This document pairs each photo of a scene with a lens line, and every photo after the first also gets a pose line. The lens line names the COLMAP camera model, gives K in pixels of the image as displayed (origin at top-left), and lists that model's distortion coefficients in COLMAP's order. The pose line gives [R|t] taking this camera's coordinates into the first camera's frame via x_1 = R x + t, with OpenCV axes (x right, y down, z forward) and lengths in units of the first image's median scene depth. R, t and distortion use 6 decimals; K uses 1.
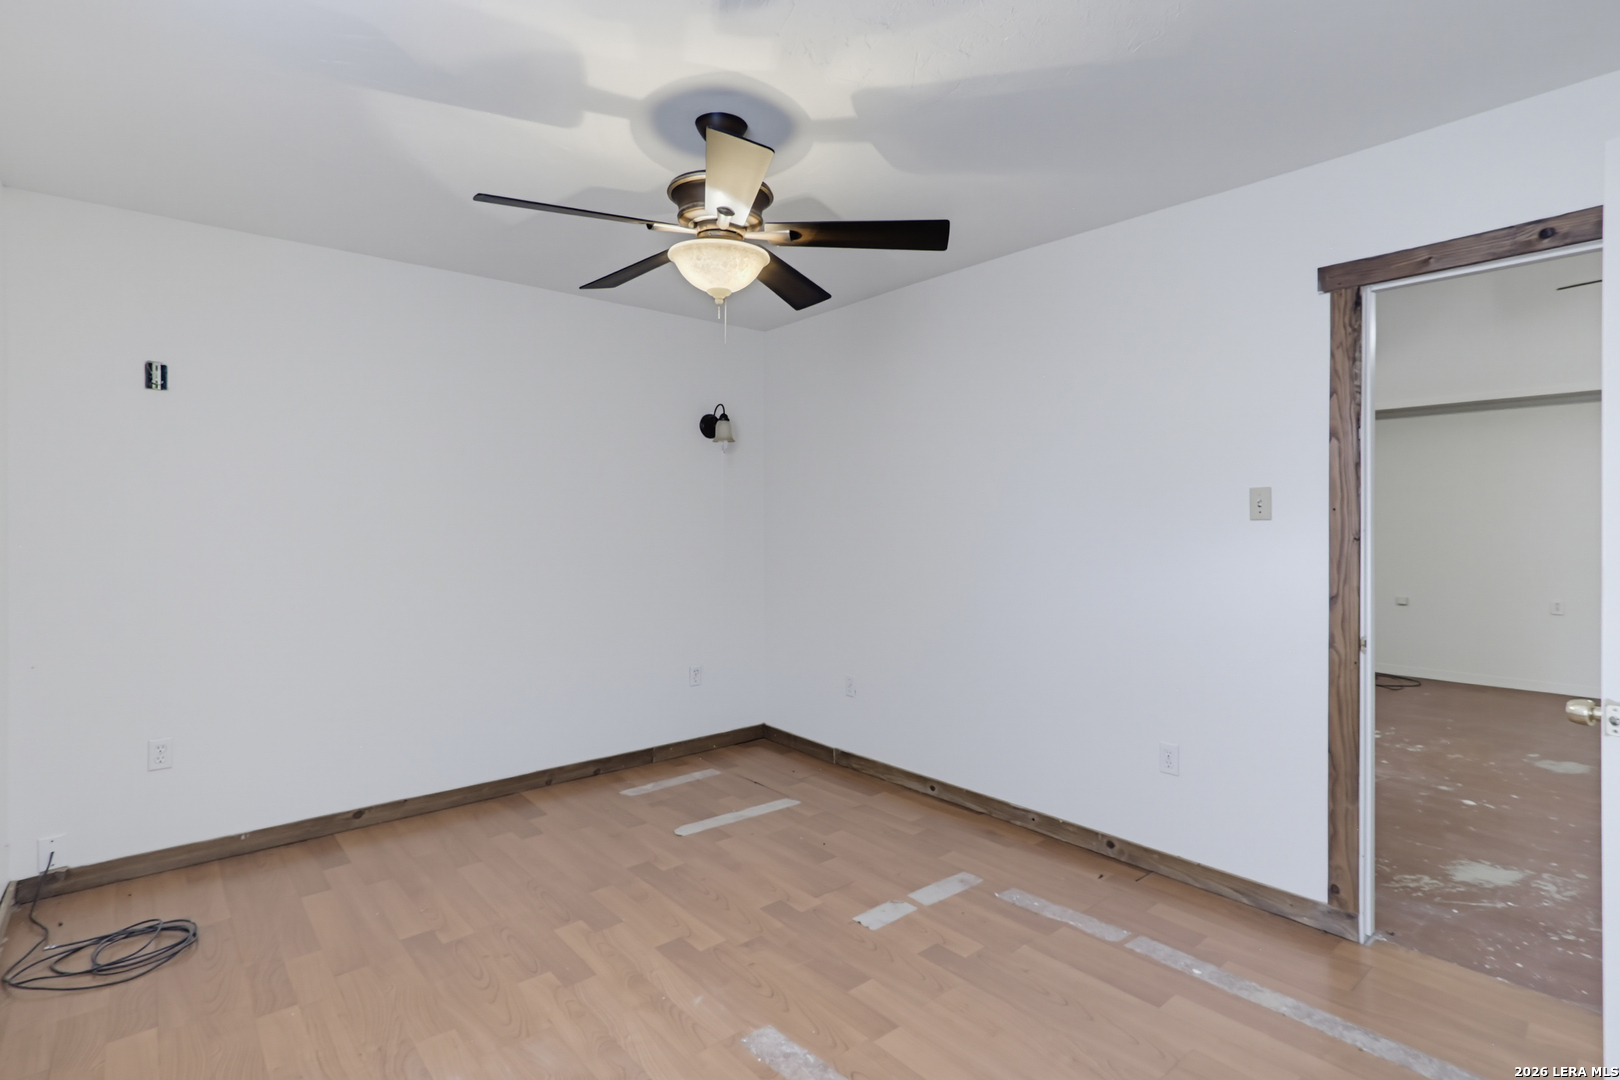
lens RADIAL K [[783.5, 0, 818.0], [0, 783.5, 526.7], [0, 0, 1]] dist [0.030890, -0.017833]
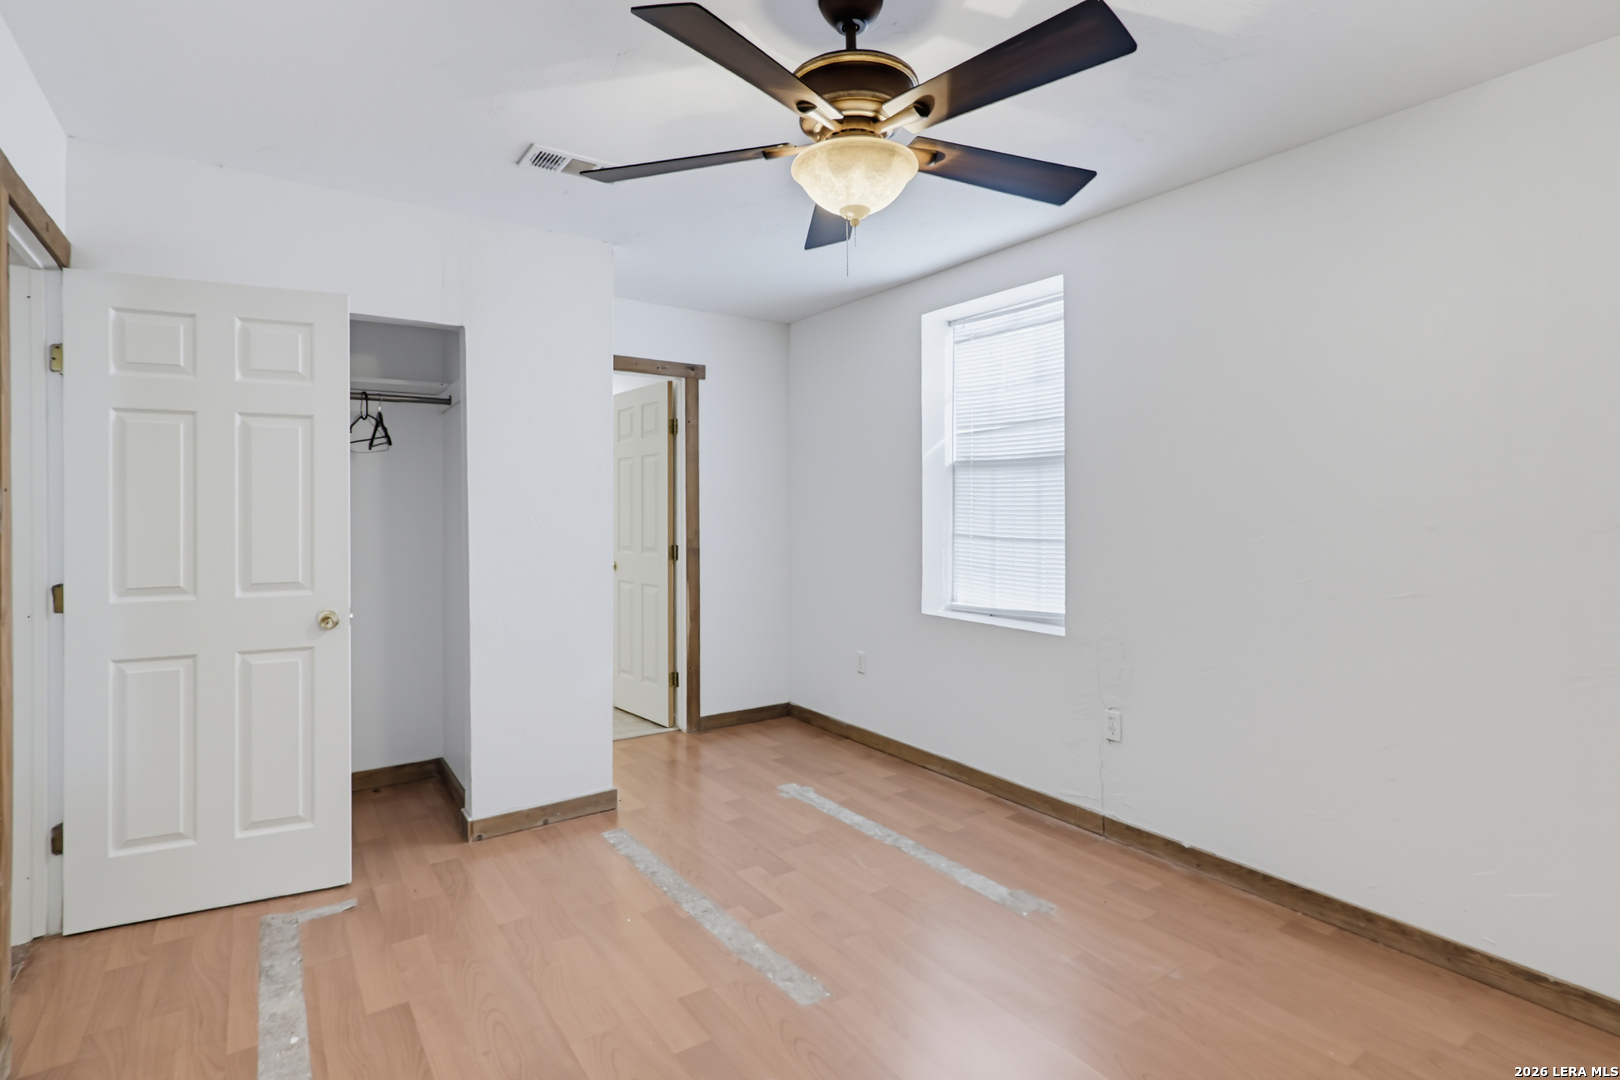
lens RADIAL K [[783.5, 0, 818.0], [0, 783.5, 526.7], [0, 0, 1]] dist [0.030890, -0.017833]
pose [[-0.993687, 0.004016, 0.112113, -0.198261], [0.005668, 0.999880, 0.014421, 0.007165], [-0.112041, 0.014965, -0.993591, 2.012470]]
